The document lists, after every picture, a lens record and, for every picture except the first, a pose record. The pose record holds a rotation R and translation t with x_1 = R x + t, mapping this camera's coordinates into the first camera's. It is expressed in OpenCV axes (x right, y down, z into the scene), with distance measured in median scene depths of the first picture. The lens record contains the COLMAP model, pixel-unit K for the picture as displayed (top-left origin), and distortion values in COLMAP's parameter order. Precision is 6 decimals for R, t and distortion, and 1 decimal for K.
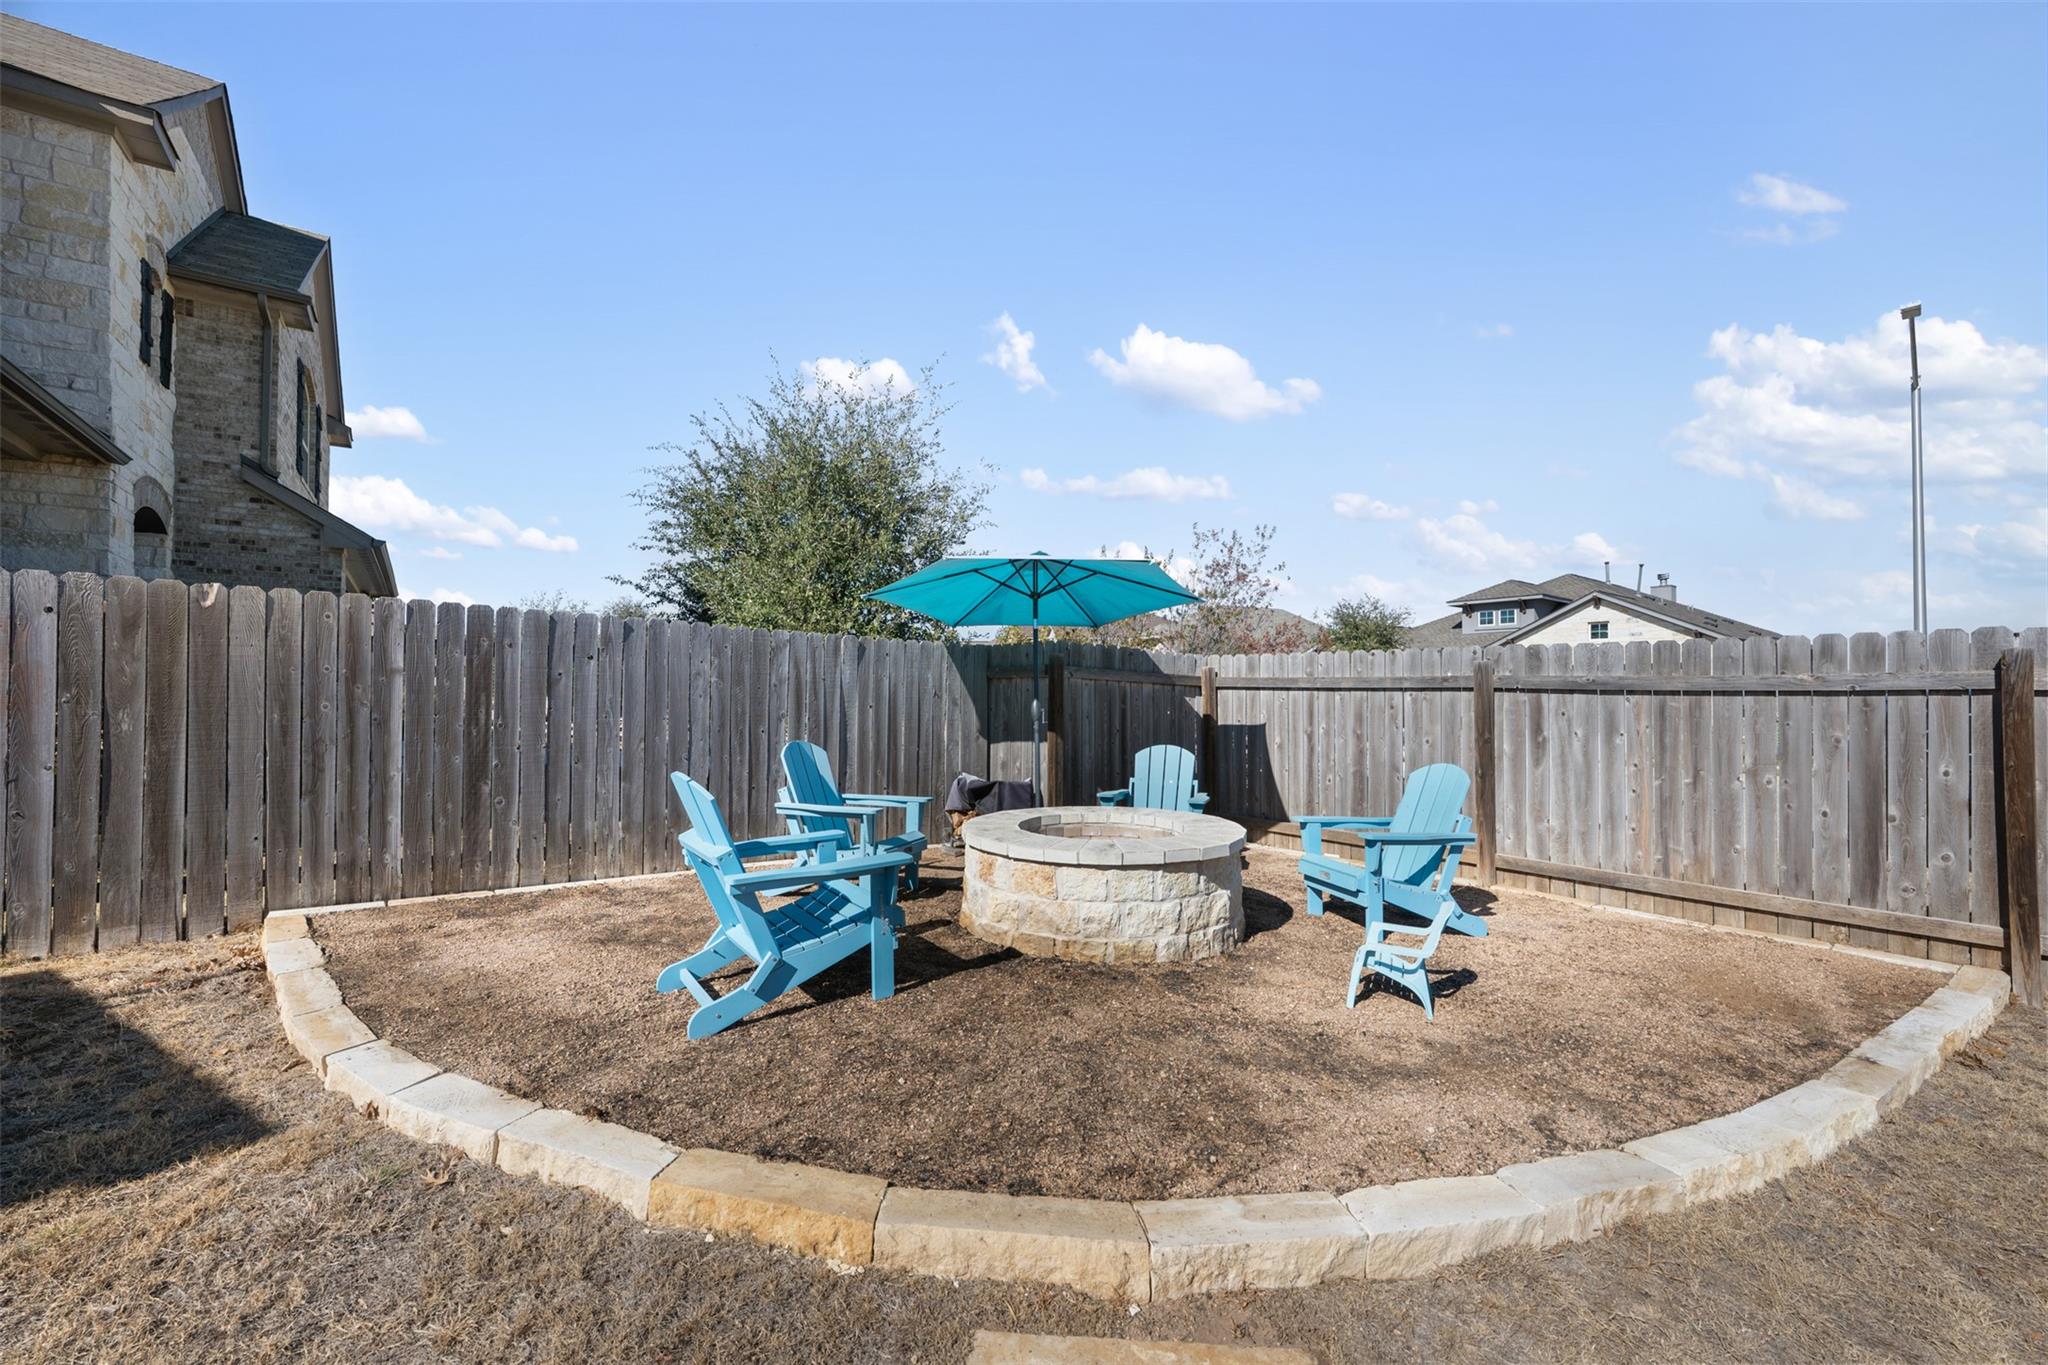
lens RADIAL K [[812.2, 0, 1022.4], [0, 812.2, 687.2], [0, 0, 1]] dist [-0.001080, 0.000173]
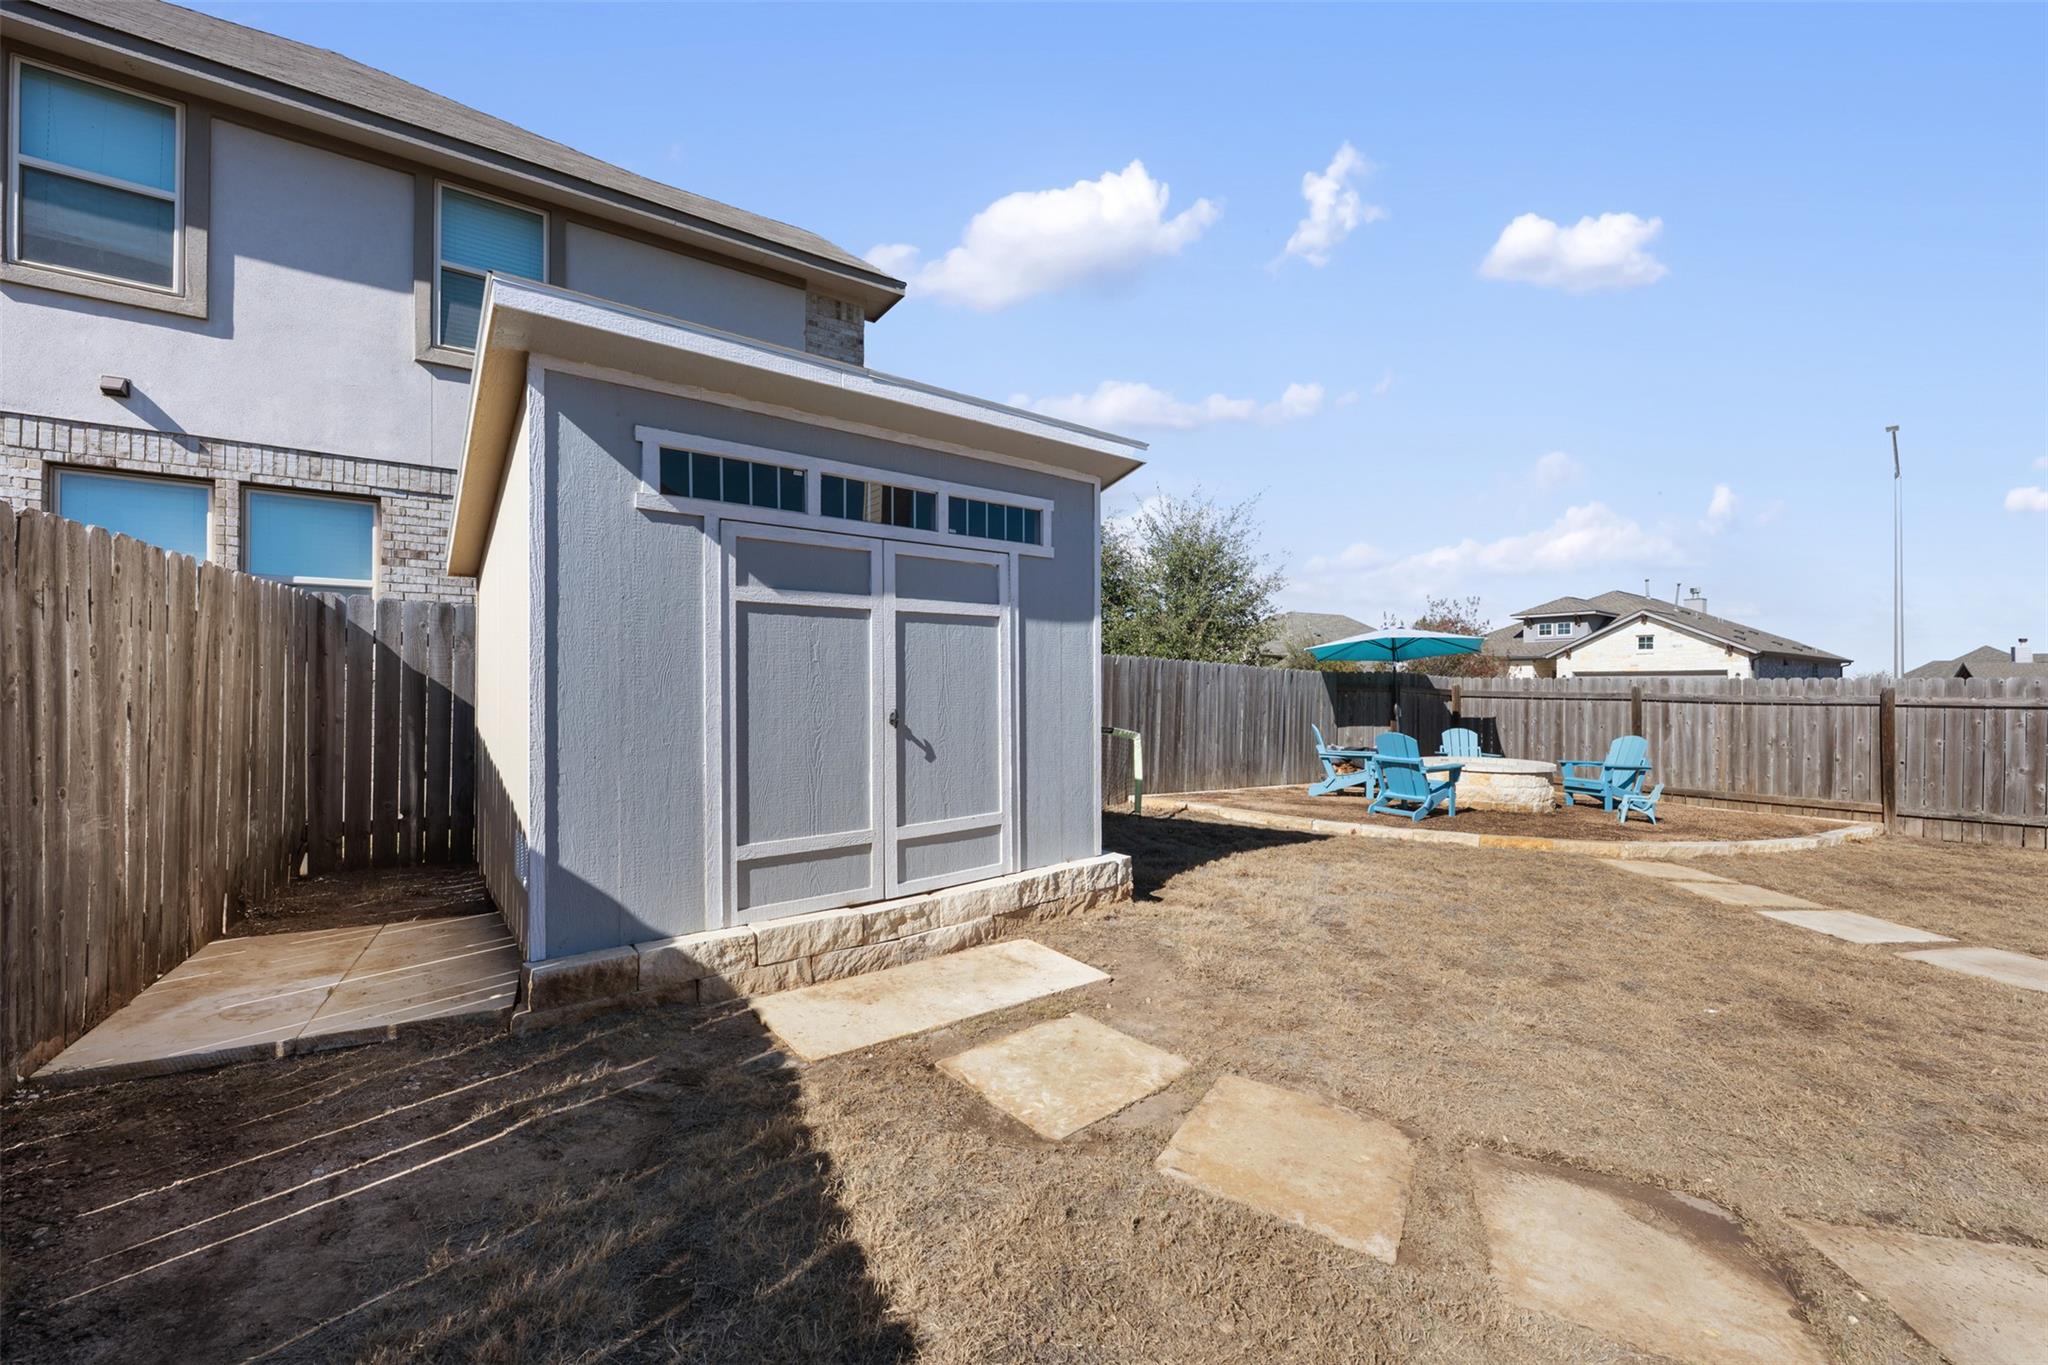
lens RADIAL K [[812.2, 0, 1023.6], [0, 812.2, 687.2], [0, 0, 1]] dist [-0.001080, 0.000173]
pose [[0.999896, 0.004843, -0.013616, -0.905073], [-0.004753, 0.999967, 0.006587, -0.035107], [0.013648, -0.006522, 0.999886, -0.999806]]
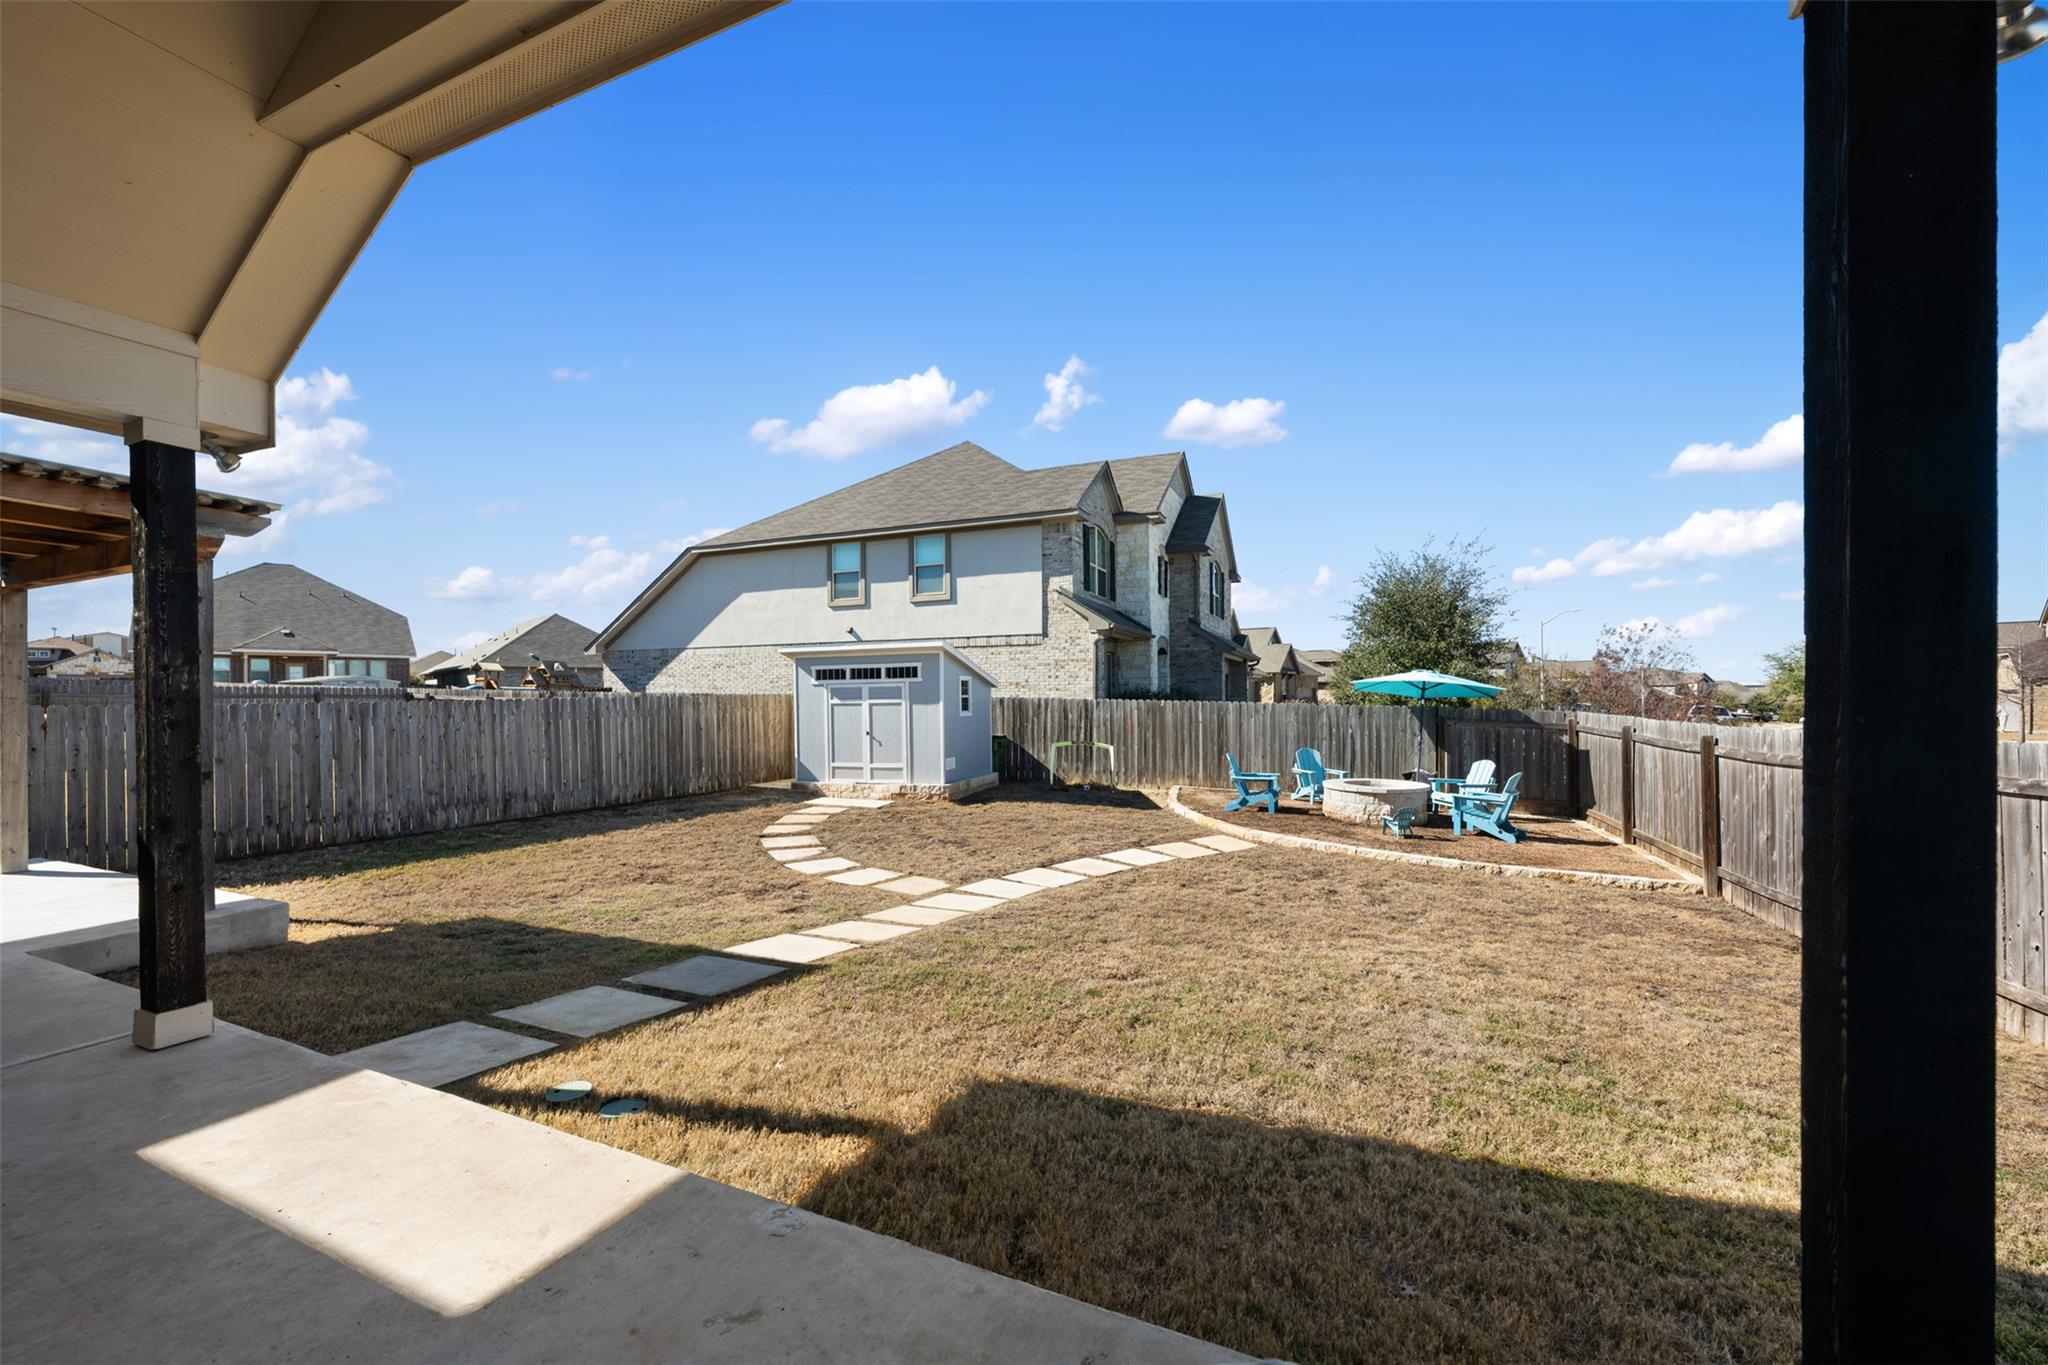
lens RADIAL K [[812.2, 0, 1020.6], [0, 812.2, 696.0], [0, 0, 1]] dist [-0.001080, 0.000173]
pose [[0.520209, -0.000027, -0.854039, 1.488512], [0.012027, 0.999901, 0.007294, -0.135912], [0.853954, -0.014066, 0.520158, -1.215080]]
